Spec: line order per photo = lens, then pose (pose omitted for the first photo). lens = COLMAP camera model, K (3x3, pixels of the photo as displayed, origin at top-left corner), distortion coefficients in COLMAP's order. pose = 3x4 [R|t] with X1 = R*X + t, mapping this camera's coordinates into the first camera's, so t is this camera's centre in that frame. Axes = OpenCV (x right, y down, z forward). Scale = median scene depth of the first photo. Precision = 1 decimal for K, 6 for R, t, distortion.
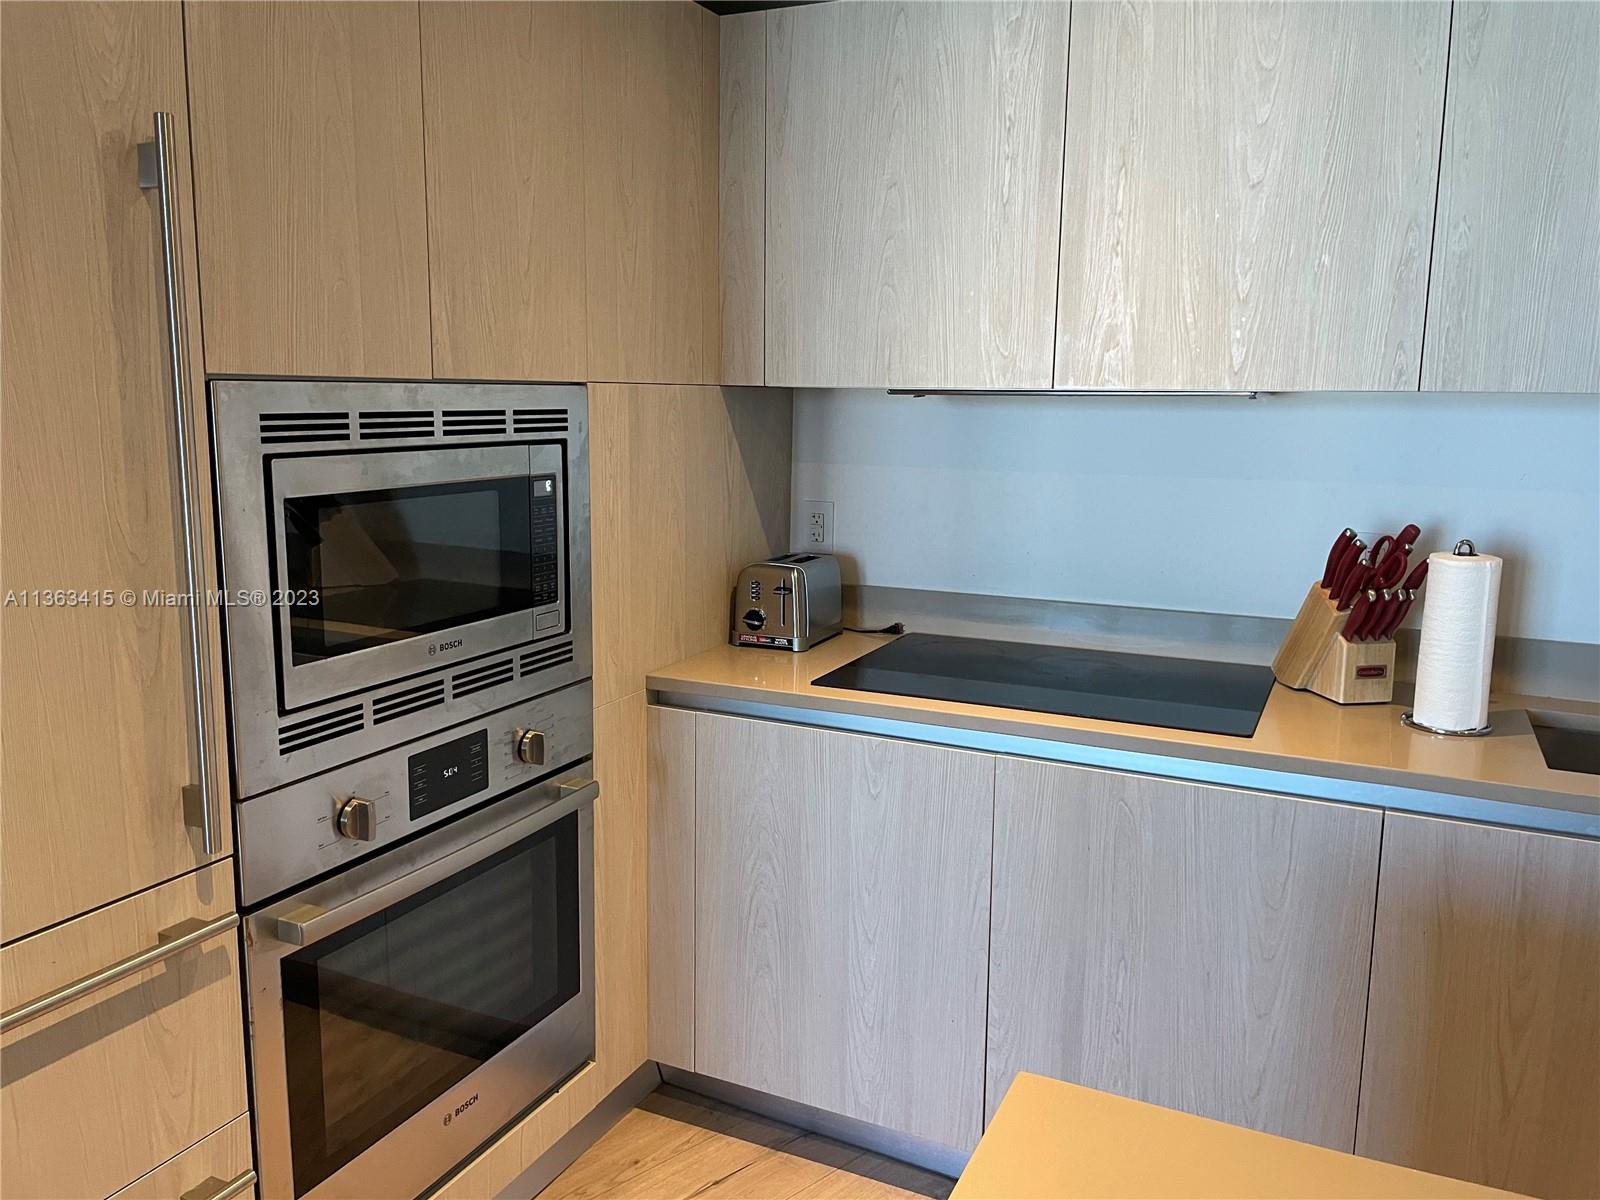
lens RADIAL K [[1210.6, 0, 800.0], [0, 1210.6, 600.0], [0, 0, 1]] dist [0.074429, -0.178103]
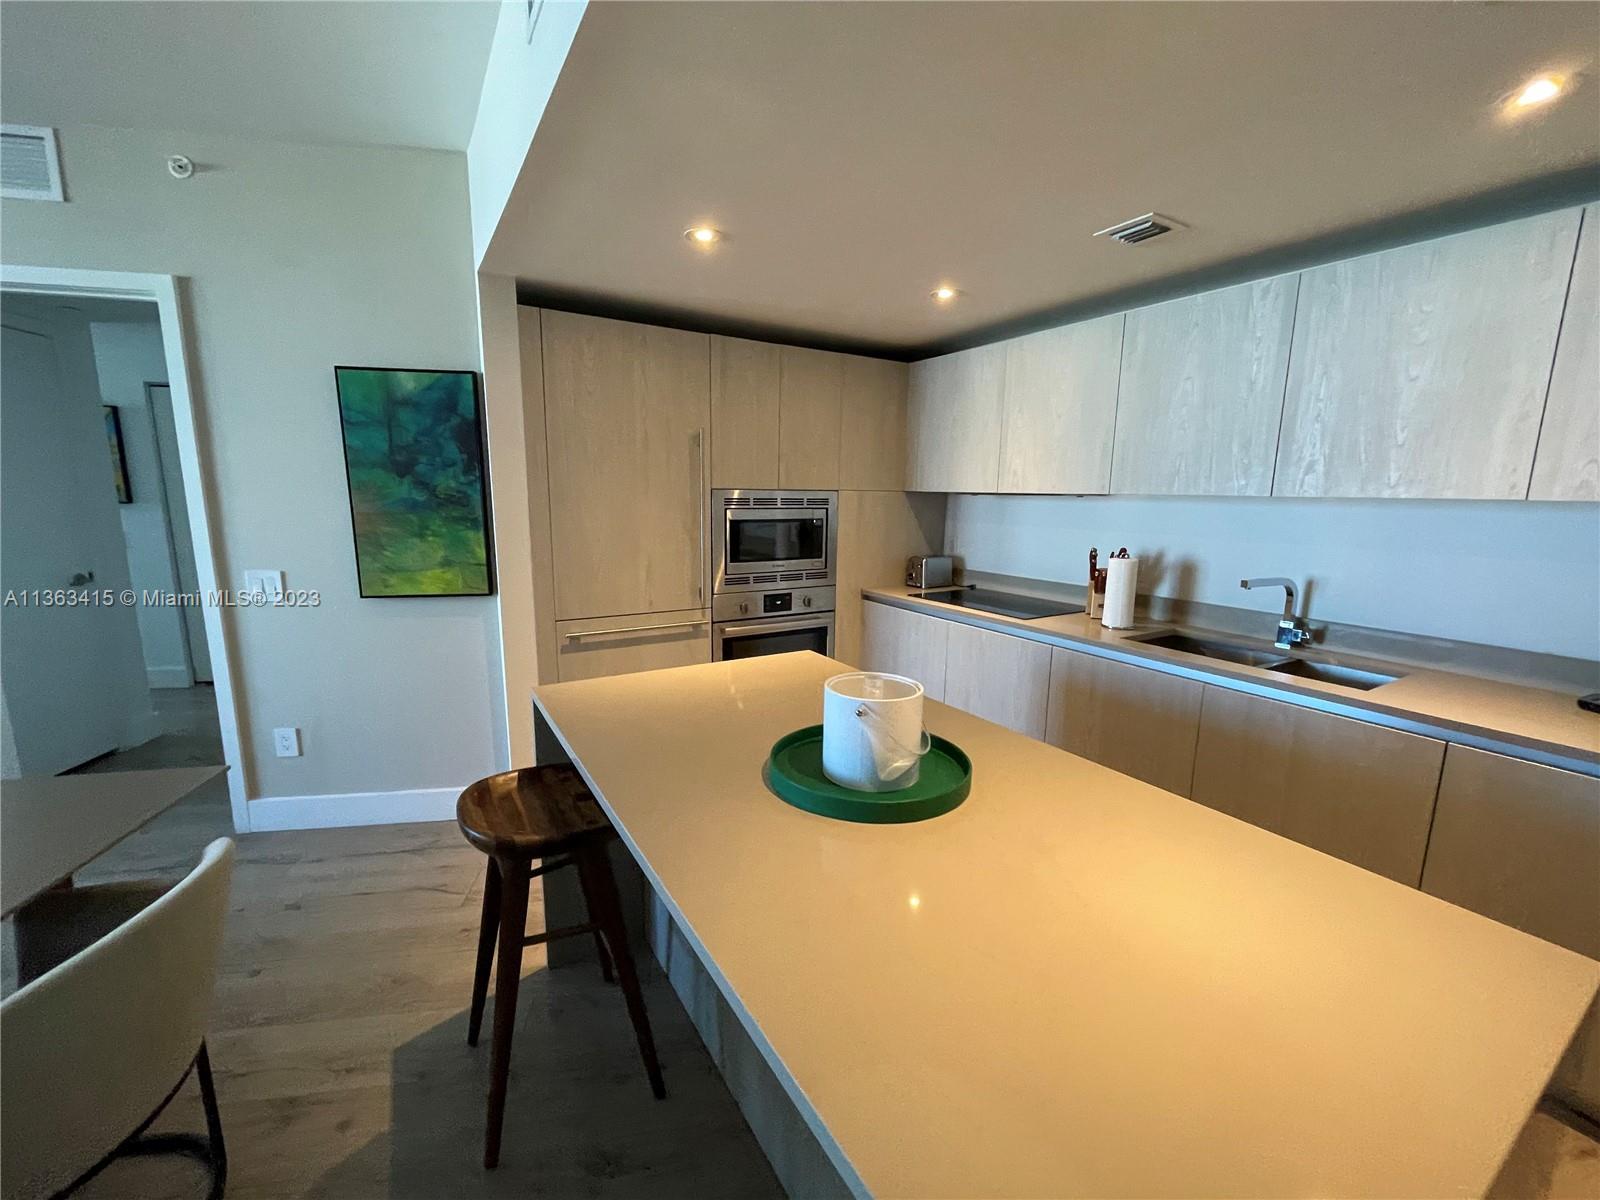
lens RADIAL K [[642.0, 0, 798.2], [0, 642.0, 604.5], [0, 0, 1]] dist [-0.006210, 0.000126]
pose [[0.840220, 0.094526, -0.533943, 0.664286], [-0.098011, 0.994944, 0.021907, 0.091499], [0.533315, 0.033926, 0.845236, -0.463576]]
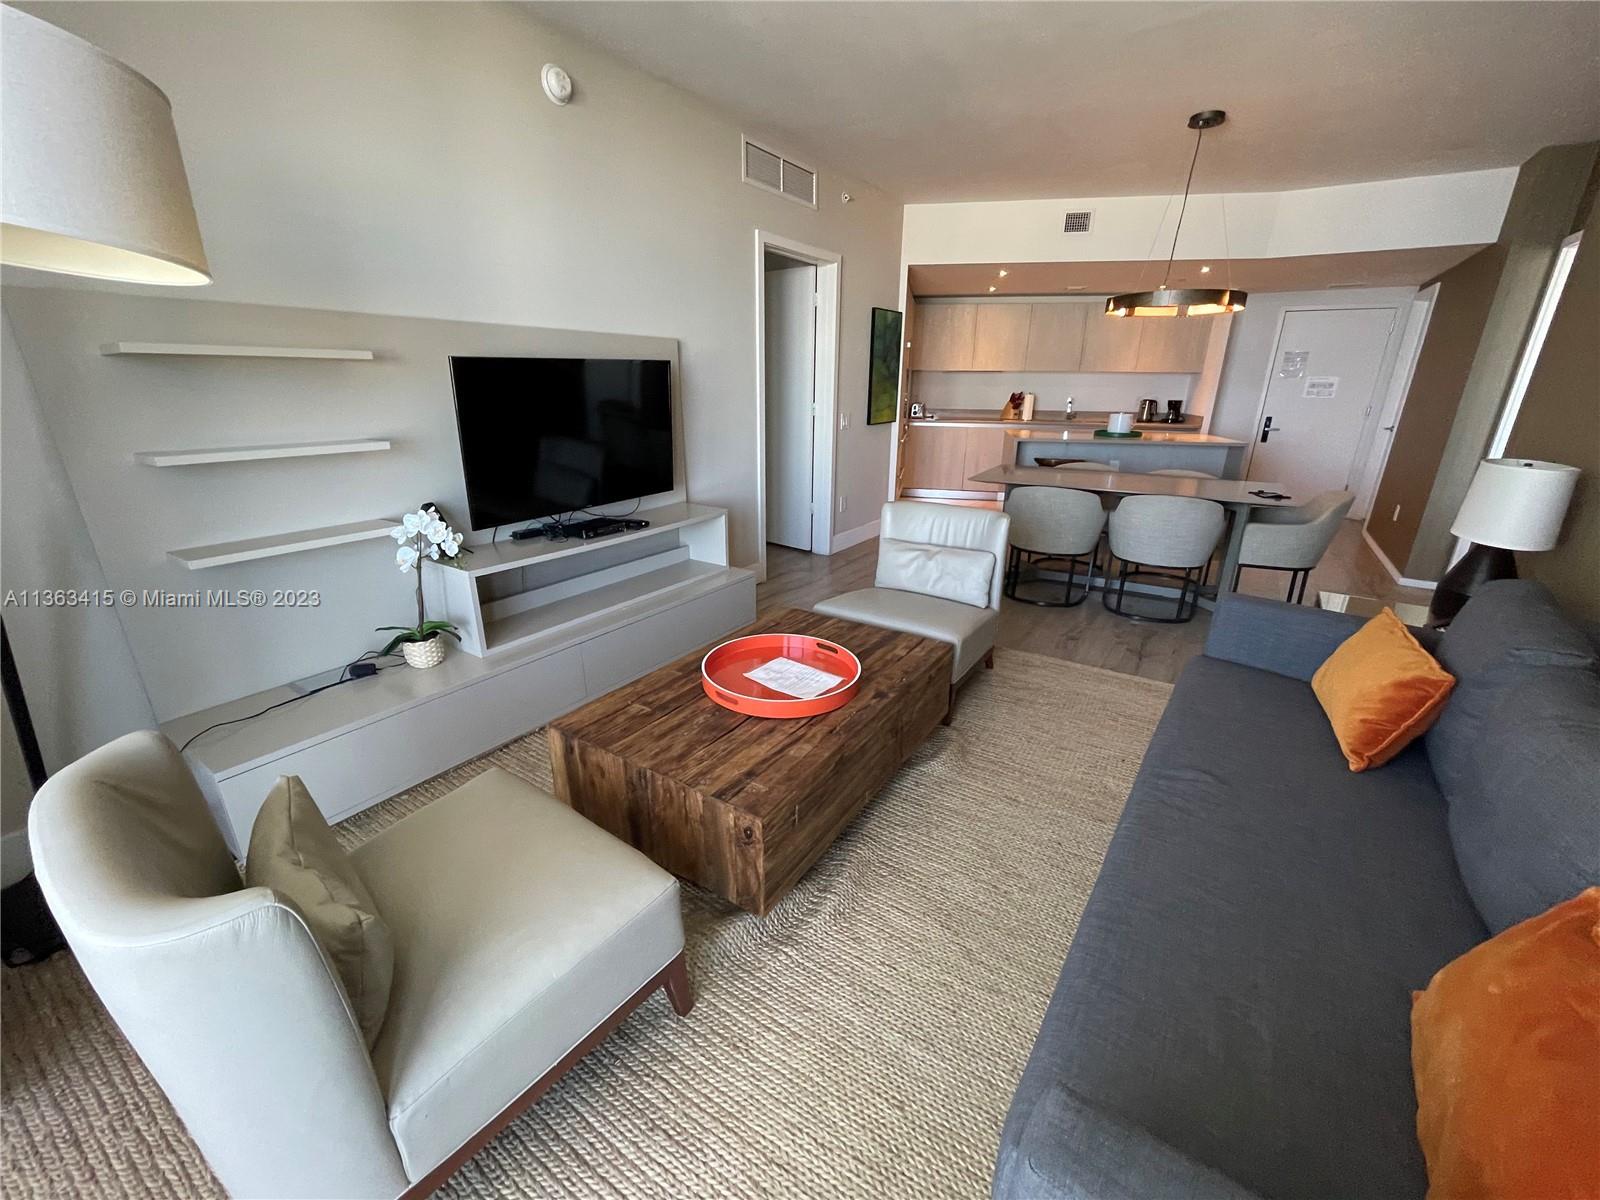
lens RADIAL K [[642.0, 0, 798.2], [0, 642.0, 604.5], [0, 0, 1]] dist [-0.006210, 0.000126]
pose [[0.978220, -0.068529, 0.195933, -1.581332], [0.035149, 0.984985, 0.169023, 0.483010], [-0.204574, -0.158455, 0.965941, -2.517361]]
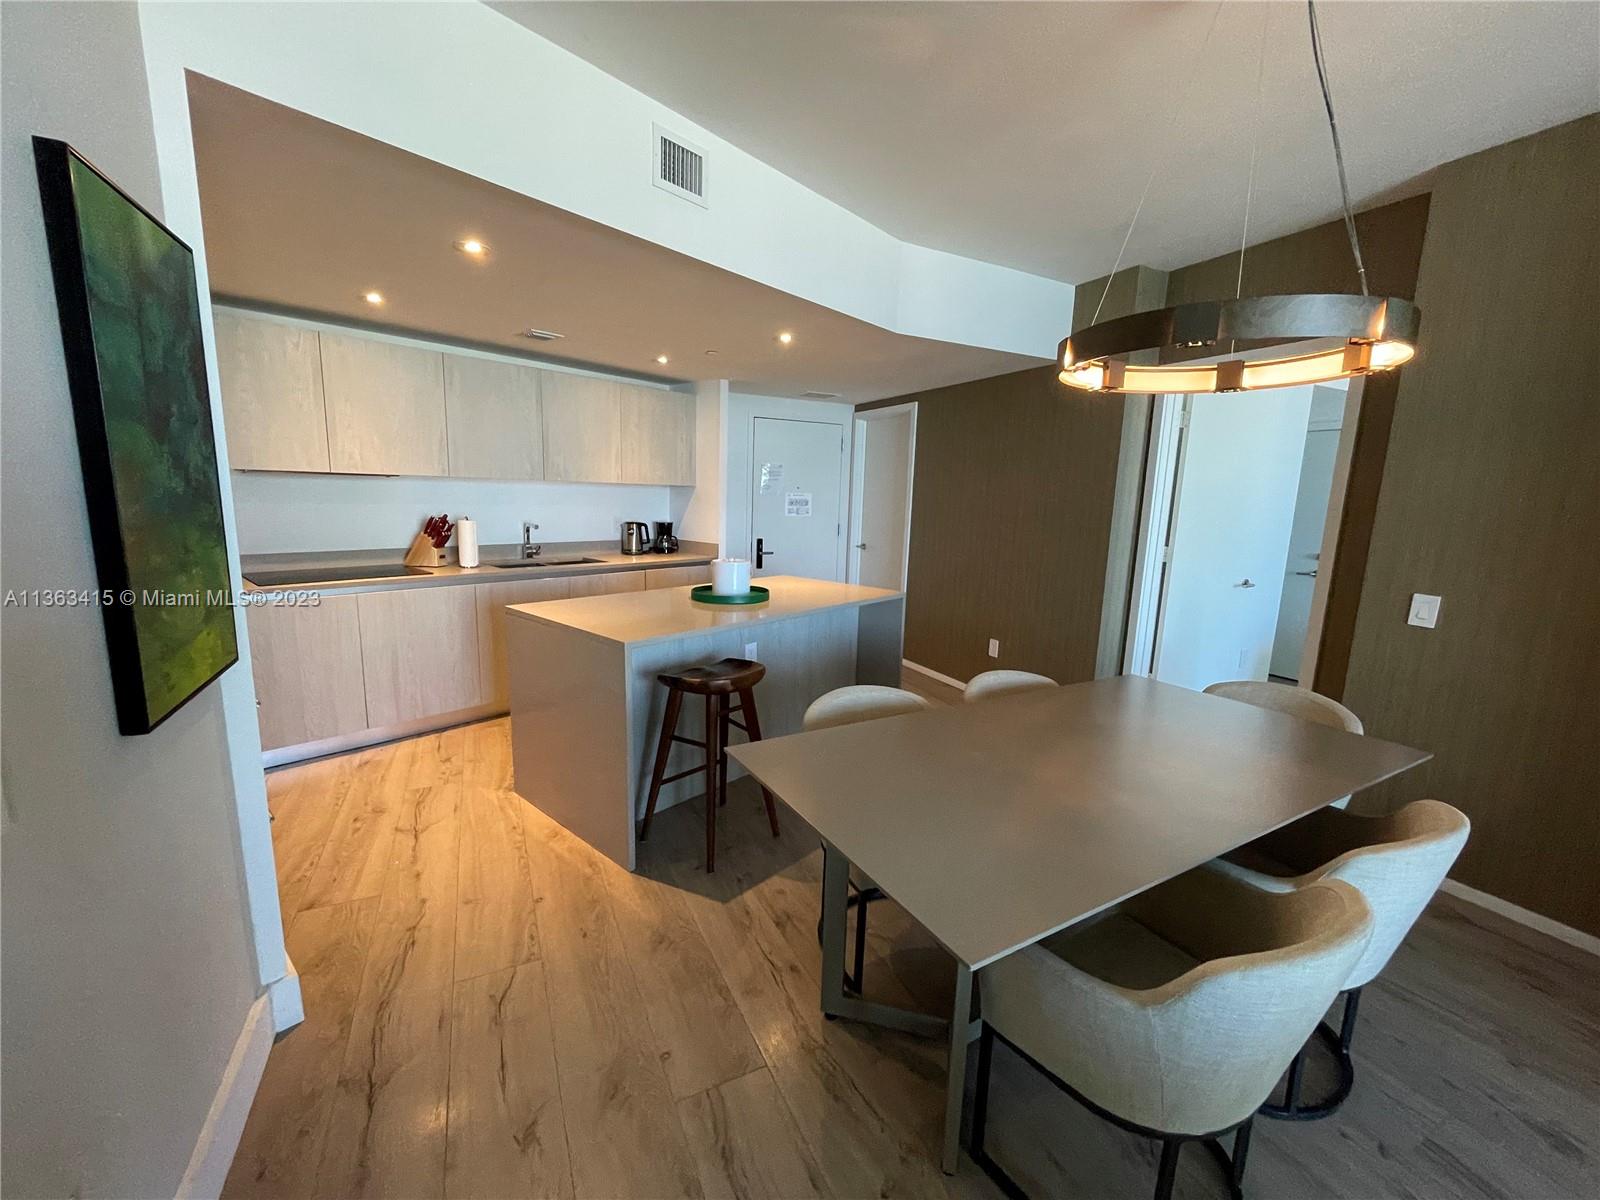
lens RADIAL K [[642.0, 0, 798.2], [0, 642.0, 604.5], [0, 0, 1]] dist [-0.006210, 0.000126]
pose [[0.281170, -0.160566, 0.946130, -1.043046], [0.137718, 0.982450, 0.125803, 0.106906], [-0.949725, 0.094927, 0.298348, -0.518070]]
